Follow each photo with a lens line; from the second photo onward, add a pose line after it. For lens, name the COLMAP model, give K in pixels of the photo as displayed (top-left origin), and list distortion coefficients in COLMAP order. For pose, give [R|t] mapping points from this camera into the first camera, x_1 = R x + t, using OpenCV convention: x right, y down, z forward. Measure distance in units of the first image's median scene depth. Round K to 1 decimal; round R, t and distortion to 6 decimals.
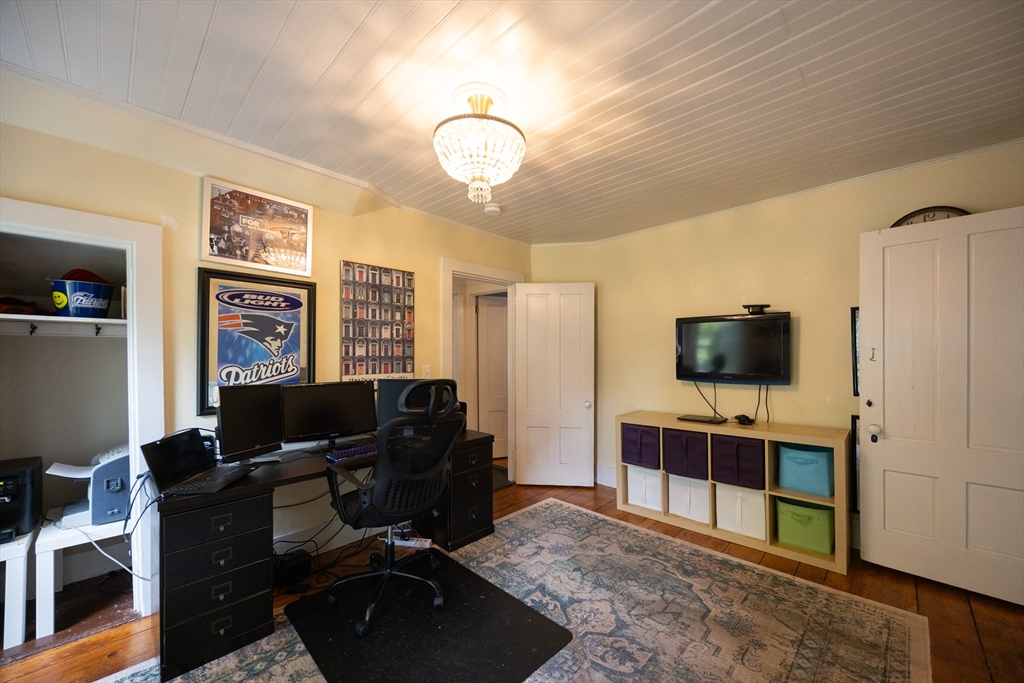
lens RADIAL K [[399.8, 0, 516.6], [0, 399.8, 356.5], [0, 0, 1]] dist [-0.000959, -0.000090]
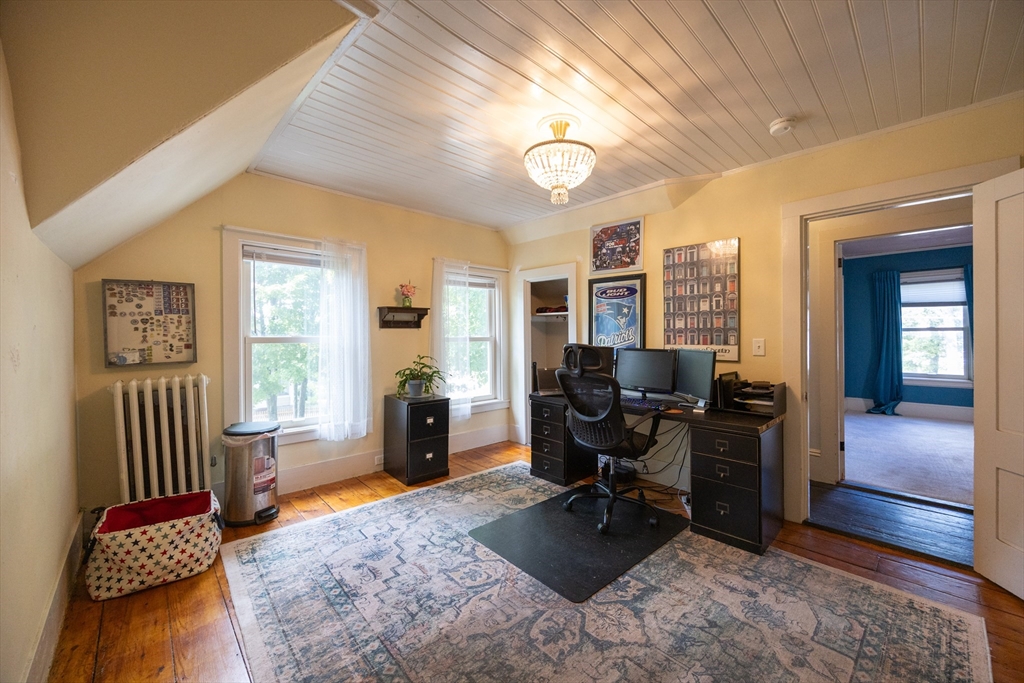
lens RADIAL K [[394.0, 0, 520.6], [0, 394.0, 337.5], [0, 0, 1]] dist [-0.002568, -0.000087]
pose [[-0.052813, 0.007653, -0.998575, 0.773855], [-0.003060, 0.999965, 0.007825, 0.018414], [0.998600, 0.003469, -0.052788, 0.623230]]
